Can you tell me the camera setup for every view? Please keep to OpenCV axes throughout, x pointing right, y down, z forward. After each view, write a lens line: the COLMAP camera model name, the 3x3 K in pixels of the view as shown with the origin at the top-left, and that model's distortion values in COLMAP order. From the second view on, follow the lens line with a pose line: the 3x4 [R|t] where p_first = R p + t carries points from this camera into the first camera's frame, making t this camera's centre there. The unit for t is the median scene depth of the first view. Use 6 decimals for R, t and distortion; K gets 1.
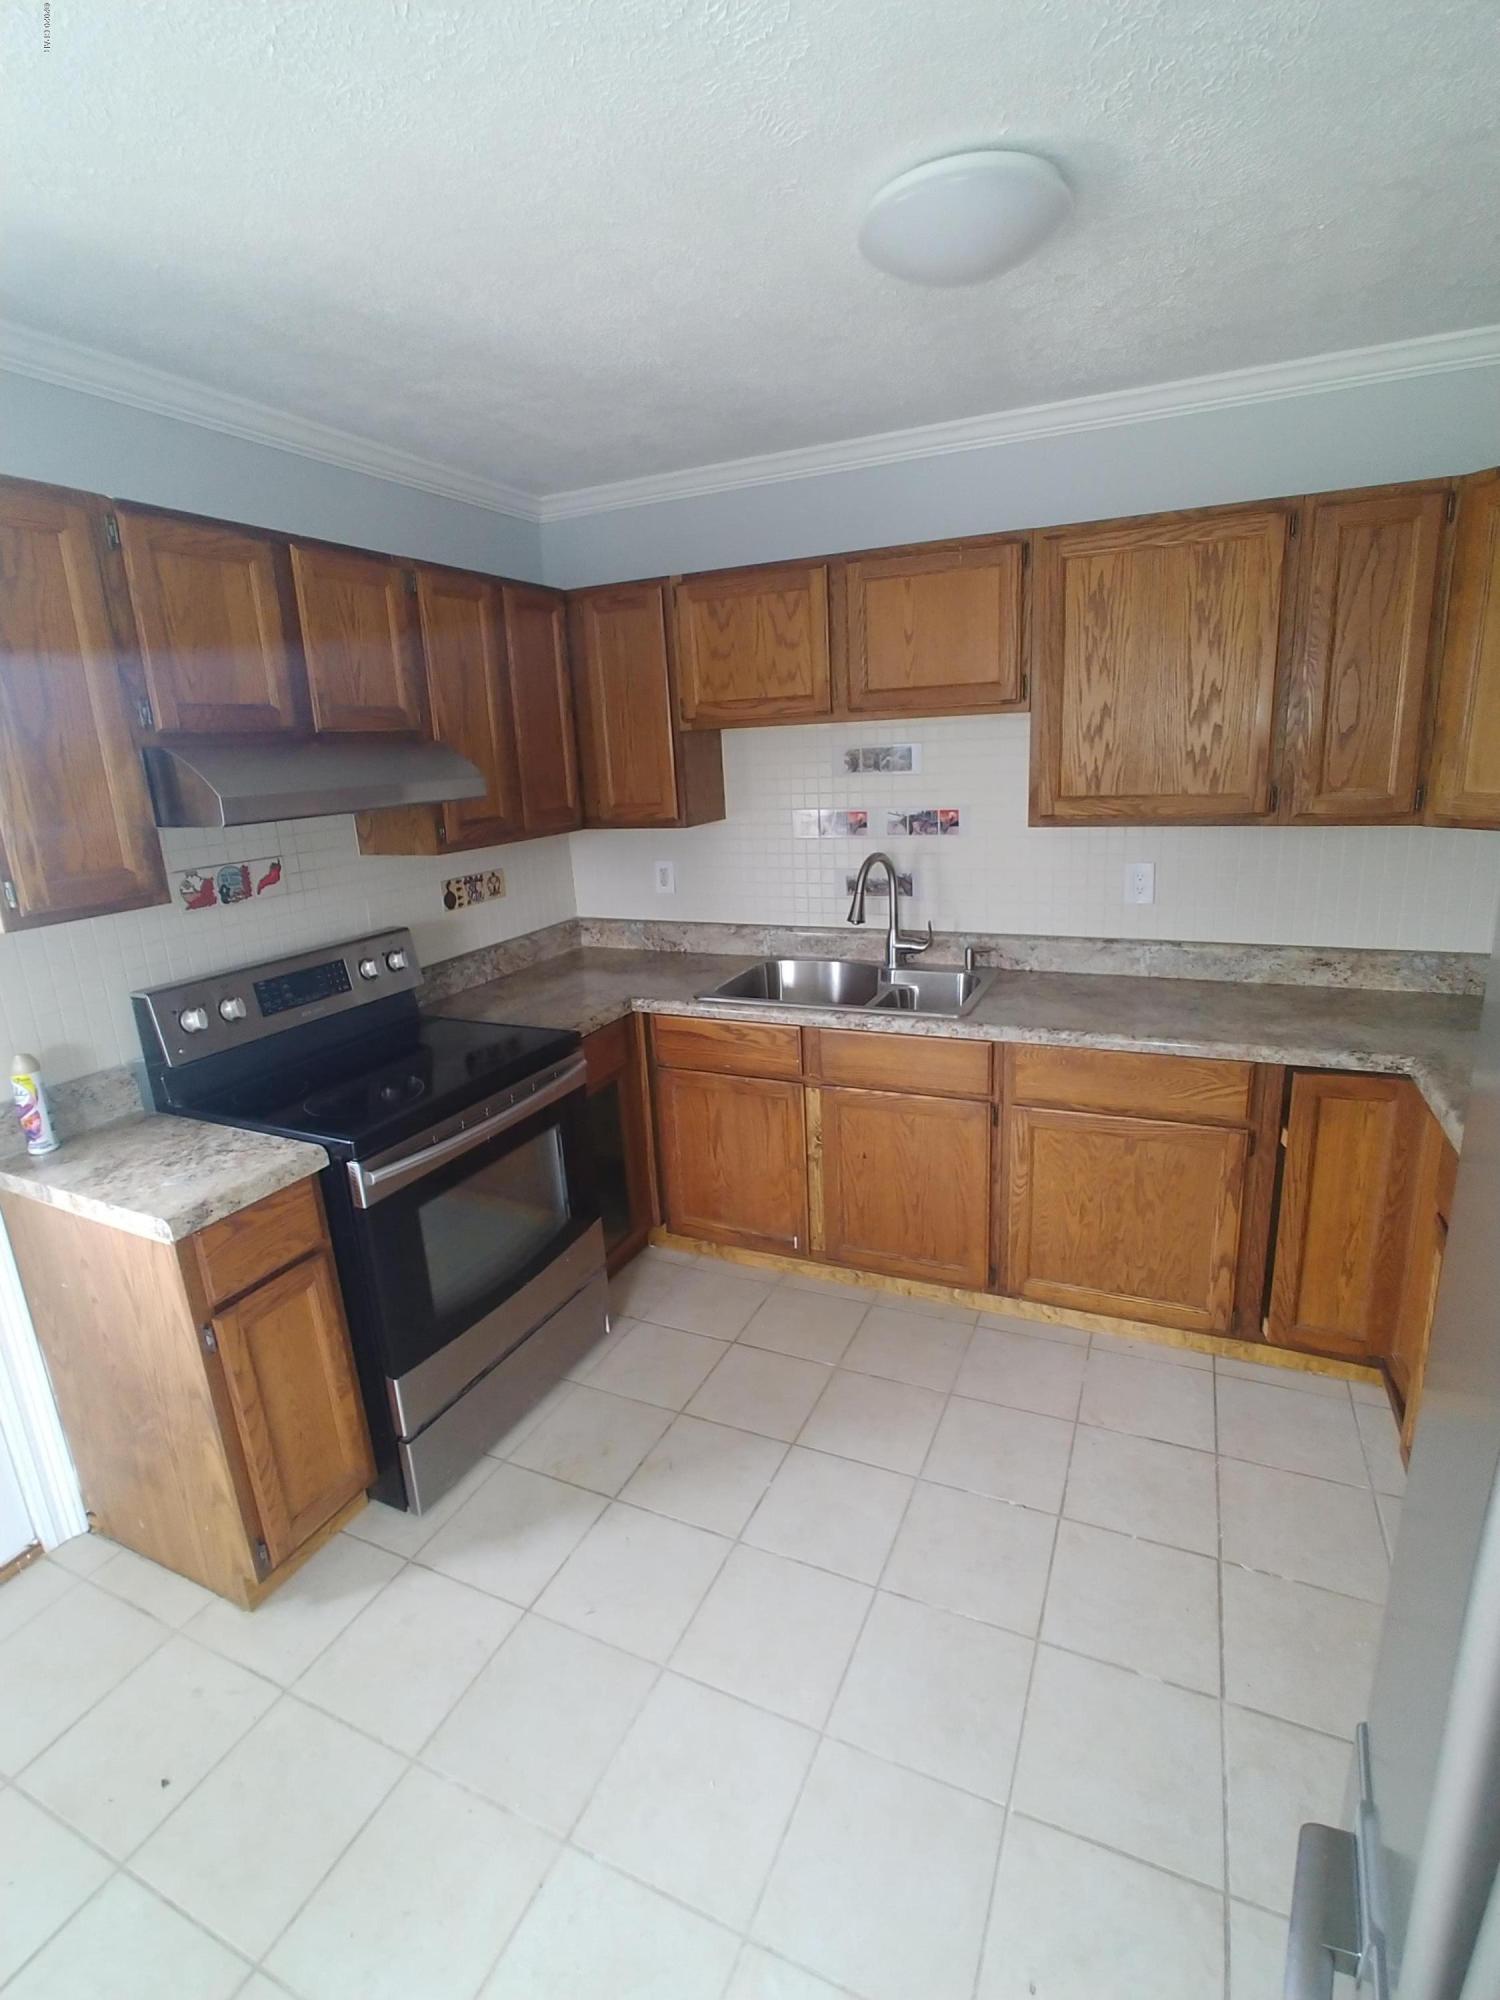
lens RADIAL K [[947.5, 0, 752.1], [0, 947.5, 975.9], [0, 0, 1]] dist [-0.018916, -0.000074]
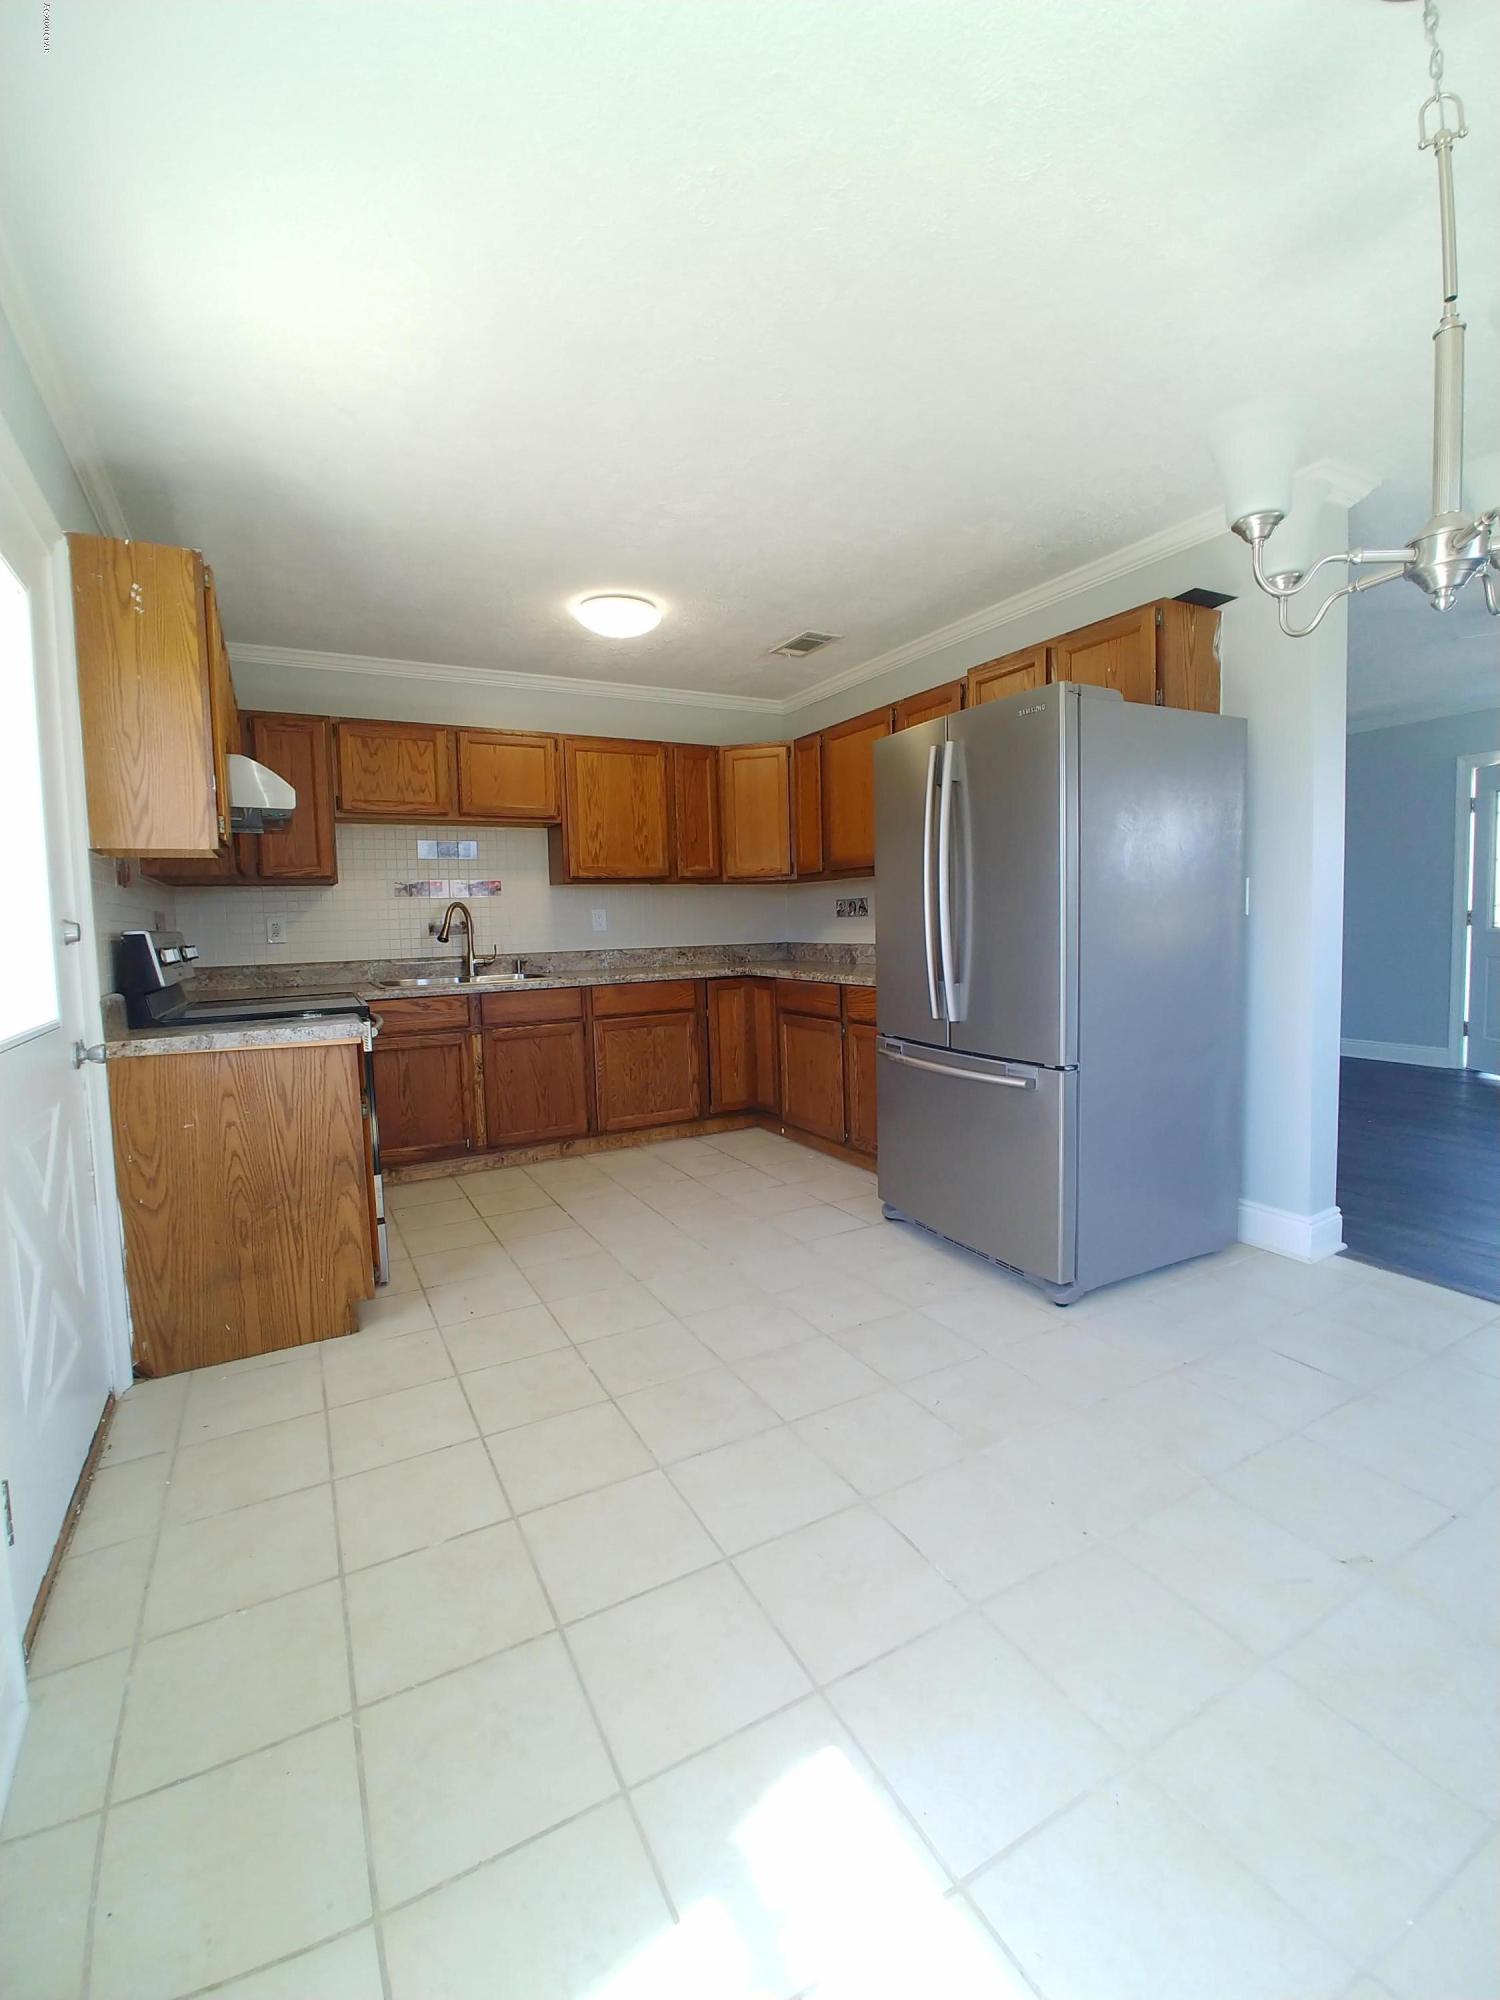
lens RADIAL K [[876.1, 0, 749.1], [0, 876.1, 977.0], [0, 0, 1]] dist [-0.015777, -0.001374]
pose [[0.596040, -0.016707, 0.802781, -0.943599], [0.195730, 0.972648, -0.125081, 0.333055], [-0.778734, 0.231682, 0.583007, -0.275474]]
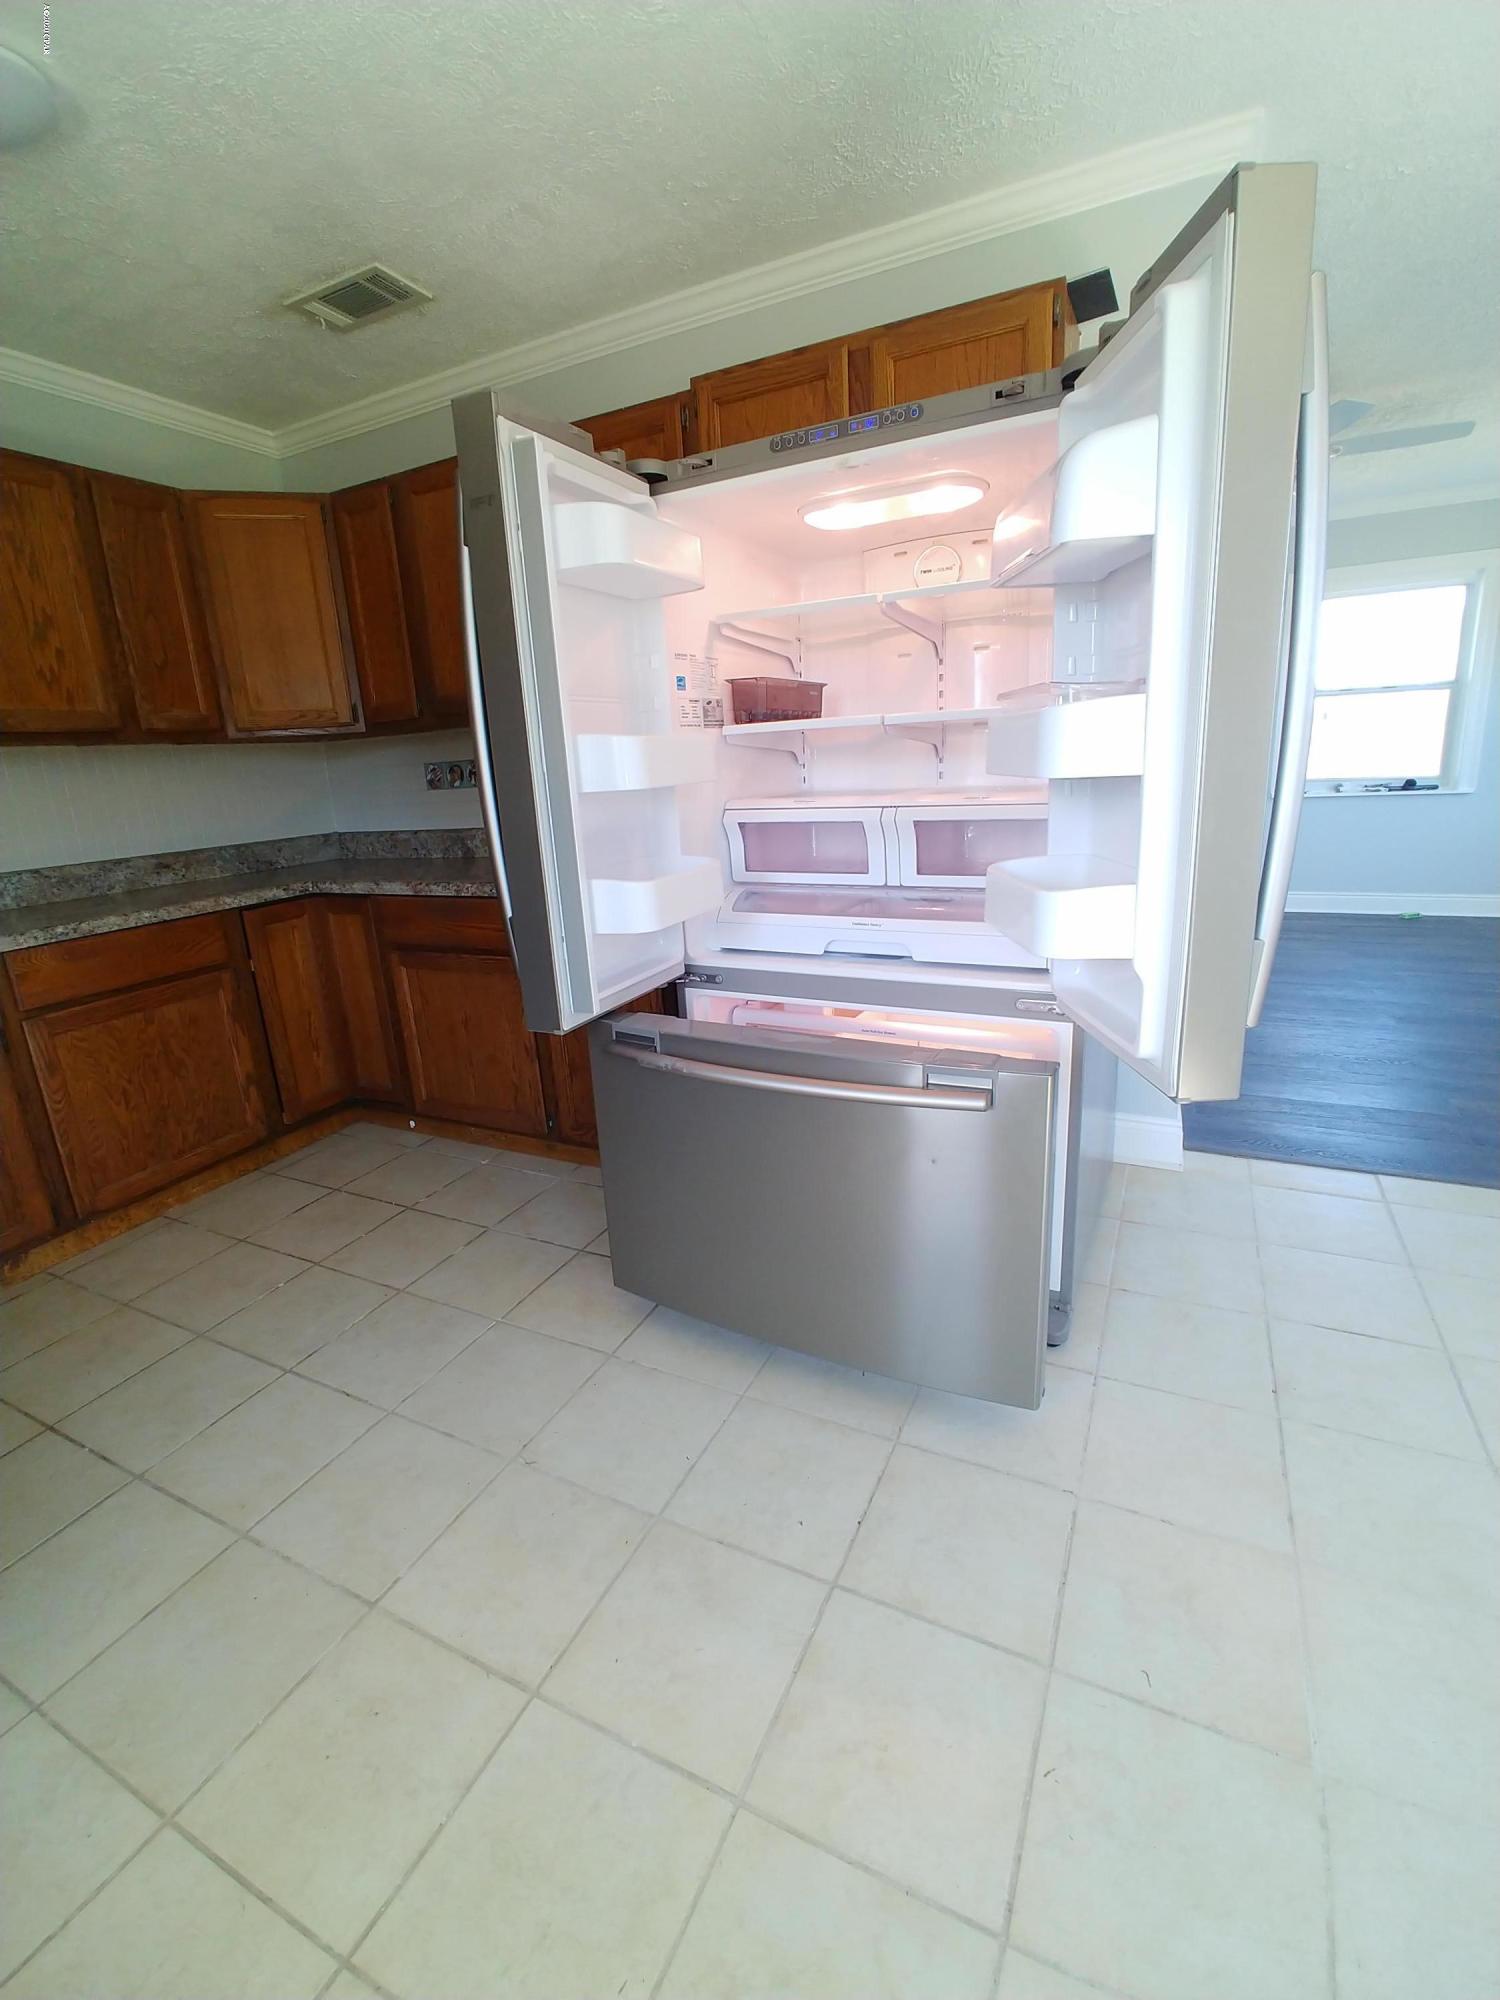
lens RADIAL K [[876.1, 0, 752.2], [0, 876.1, 980.2], [0, 0, 1]] dist [-0.015777, -0.001374]
pose [[0.028179, -0.195861, 0.980227, -0.556394], [0.303452, 0.936015, 0.178304, 0.168009], [-0.952430, 0.292428, 0.085811, 0.216671]]
